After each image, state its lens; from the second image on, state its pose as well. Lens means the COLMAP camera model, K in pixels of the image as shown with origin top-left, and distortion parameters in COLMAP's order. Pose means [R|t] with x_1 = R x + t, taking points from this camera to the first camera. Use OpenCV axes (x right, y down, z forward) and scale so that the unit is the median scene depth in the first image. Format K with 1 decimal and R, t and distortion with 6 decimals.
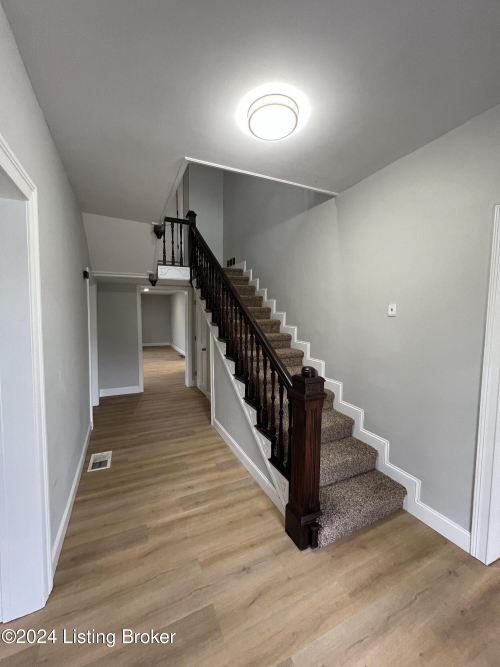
lens RADIAL K [[265.7, 0, 248.7], [0, 265.7, 332.4], [0, 0, 1]] dist [-0.000266, 0.000019]
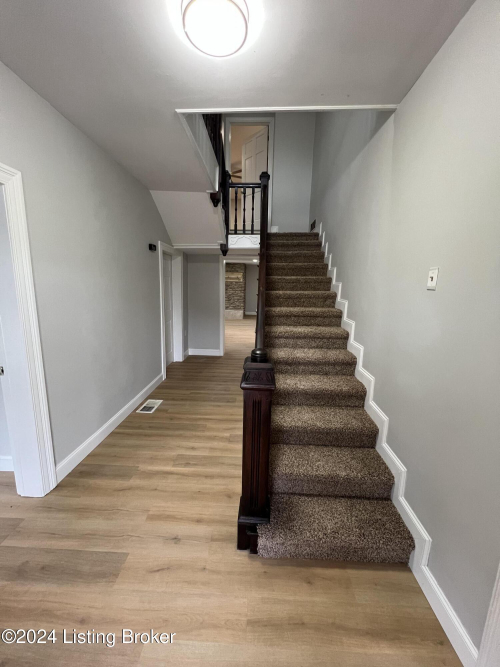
lens RADIAL K [[265.7, 0, 250.1], [0, 265.7, 332.3], [0, 0, 1]] dist [-0.000266, 0.000019]
pose [[0.884691, 0.096333, -0.456116, 0.434287], [-0.047918, 0.992025, 0.116575, -0.010869], [0.463708, -0.081277, 0.882252, 0.214724]]
